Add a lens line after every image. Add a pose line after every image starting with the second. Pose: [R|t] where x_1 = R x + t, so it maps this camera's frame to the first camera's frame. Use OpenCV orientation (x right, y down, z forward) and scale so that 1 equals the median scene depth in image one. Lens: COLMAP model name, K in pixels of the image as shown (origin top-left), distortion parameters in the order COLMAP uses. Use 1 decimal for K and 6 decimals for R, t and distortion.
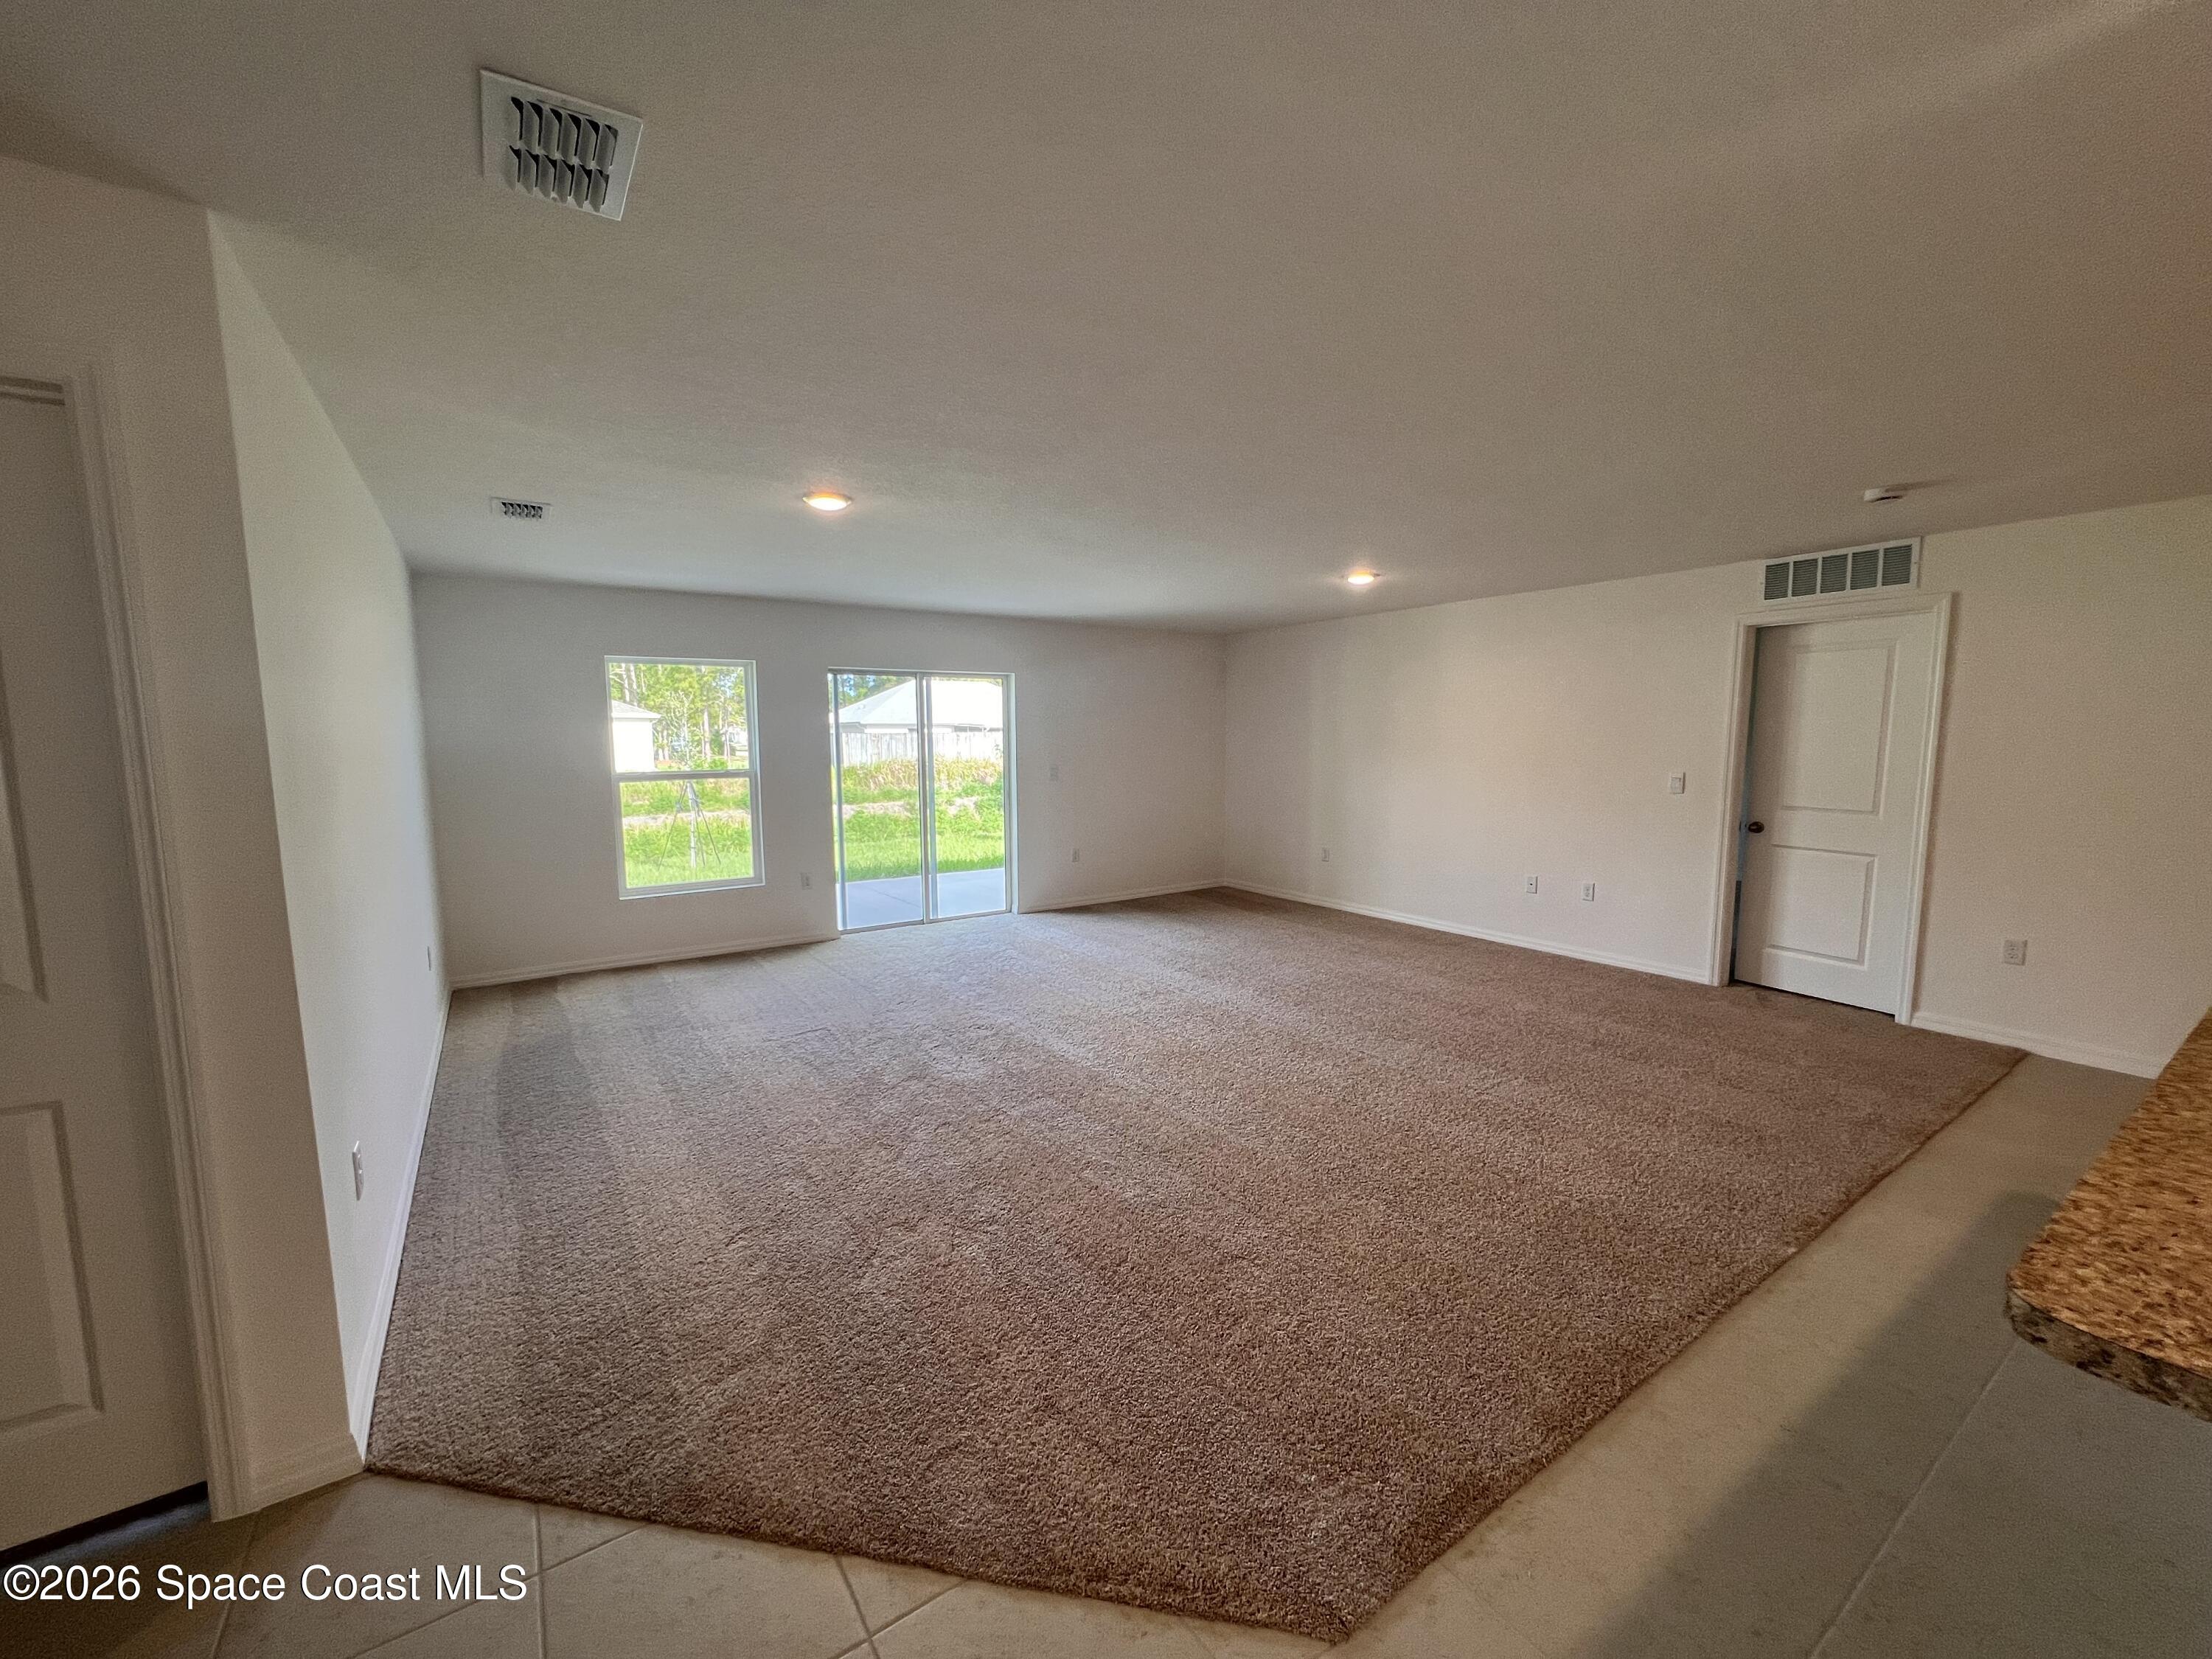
lens RADIAL K [[886.4, 0, 1103.3], [0, 886.4, 835.8], [0, 0, 1]] dist [0.001750, -0.000233]
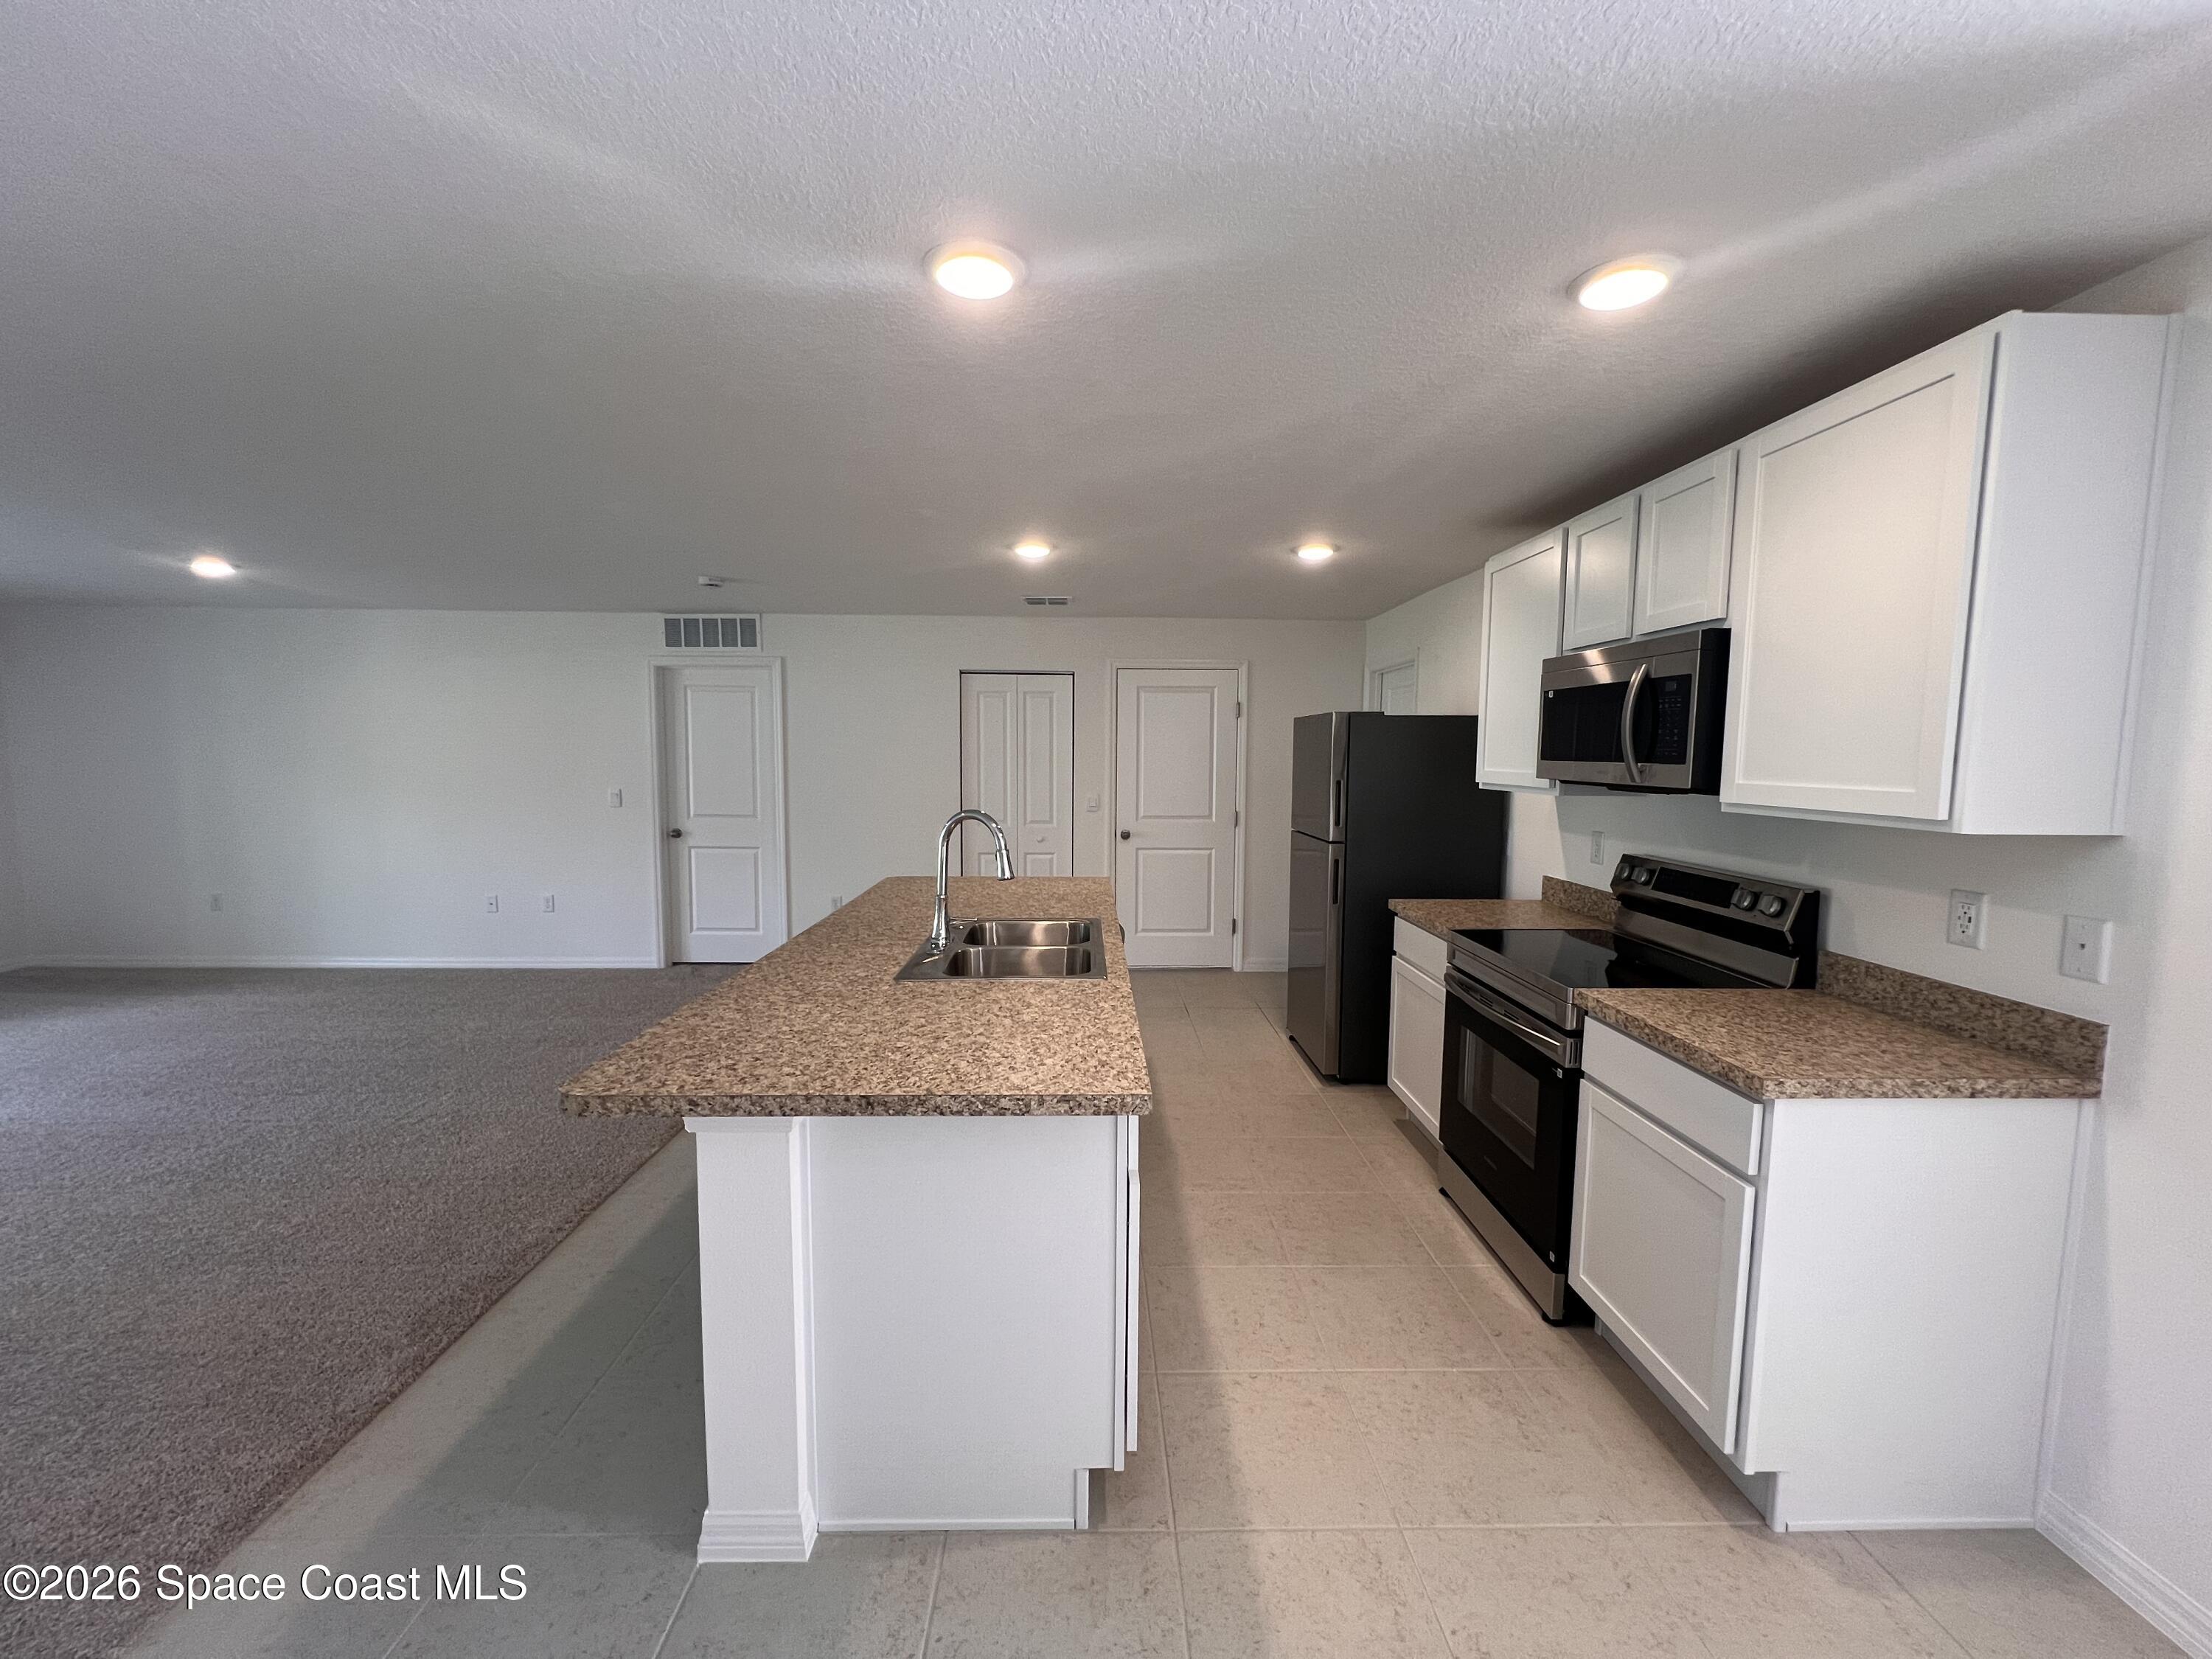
lens RADIAL K [[886.4, 0, 1103.3], [0, 886.4, 835.8], [0, 0, 1]] dist [0.001750, -0.000233]
pose [[0.542788, -0.068454, 0.837075, 0.036995], [0.083425, 0.996138, 0.027366, 0.011969], [-0.835716, 0.054979, 0.546403, -0.177978]]
